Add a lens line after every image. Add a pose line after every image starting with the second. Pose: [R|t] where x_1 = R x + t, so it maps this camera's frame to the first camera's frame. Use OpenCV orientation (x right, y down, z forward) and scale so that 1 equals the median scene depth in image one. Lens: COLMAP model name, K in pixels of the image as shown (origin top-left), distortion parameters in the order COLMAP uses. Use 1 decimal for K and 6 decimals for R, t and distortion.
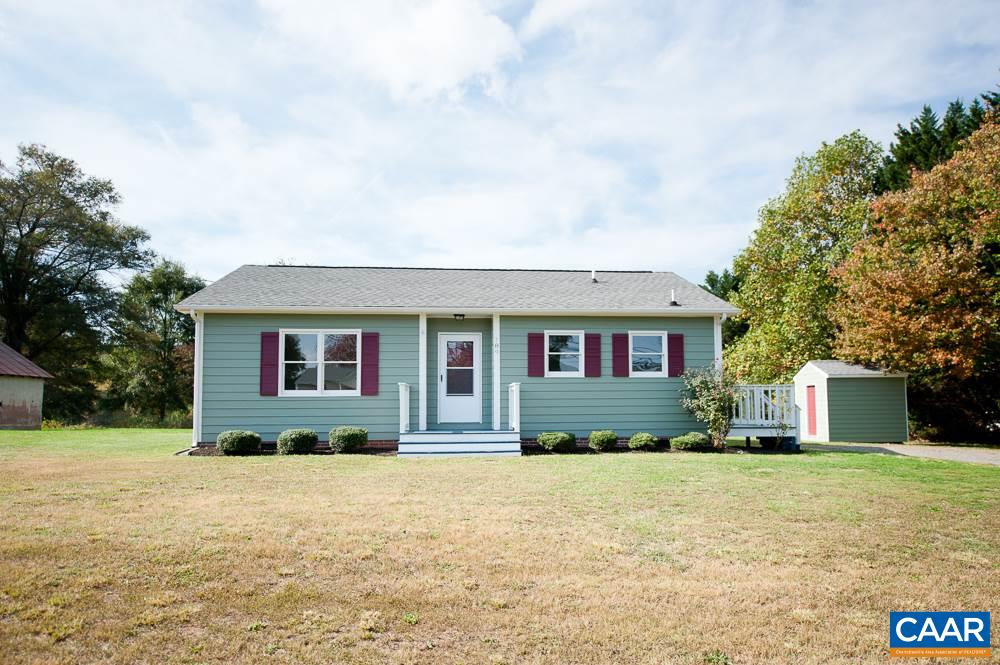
lens RADIAL K [[570.1, 0, 503.3], [0, 570.1, 345.5], [0, 0, 1]] dist [-0.004452, -0.001226]
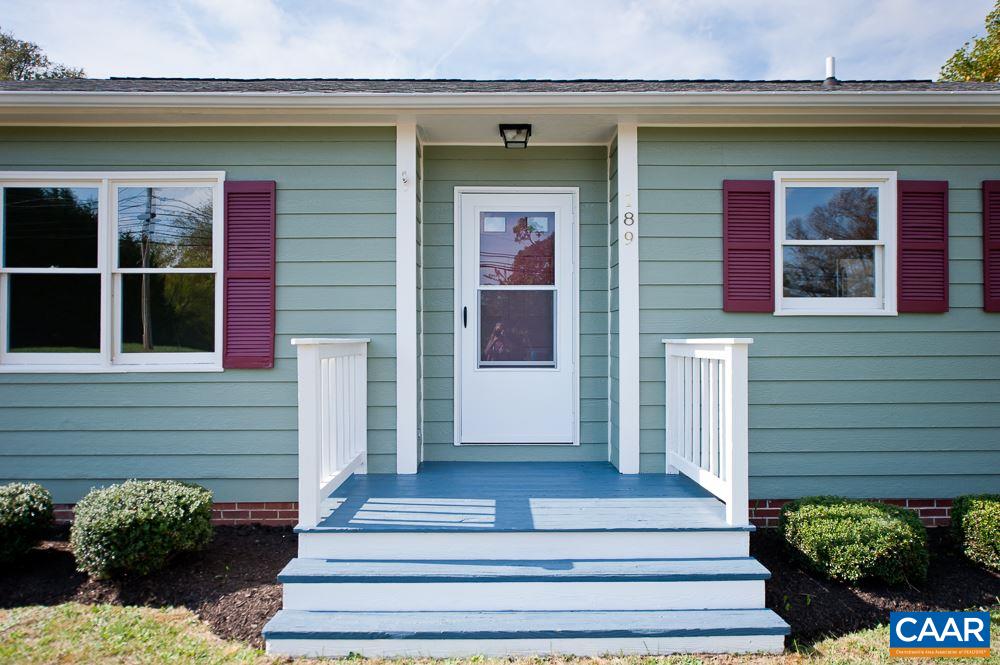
lens RADIAL K [[611.4, 0, 500.0], [0, 611.4, 332.5], [0, 0, 1]] dist [-0.005092, -0.001490]
pose [[0.996171, 0.003430, -0.087357, -0.054438], [0.004746, 0.995634, 0.093219, 0.032231], [0.087296, -0.093276, 0.991806, 0.633690]]
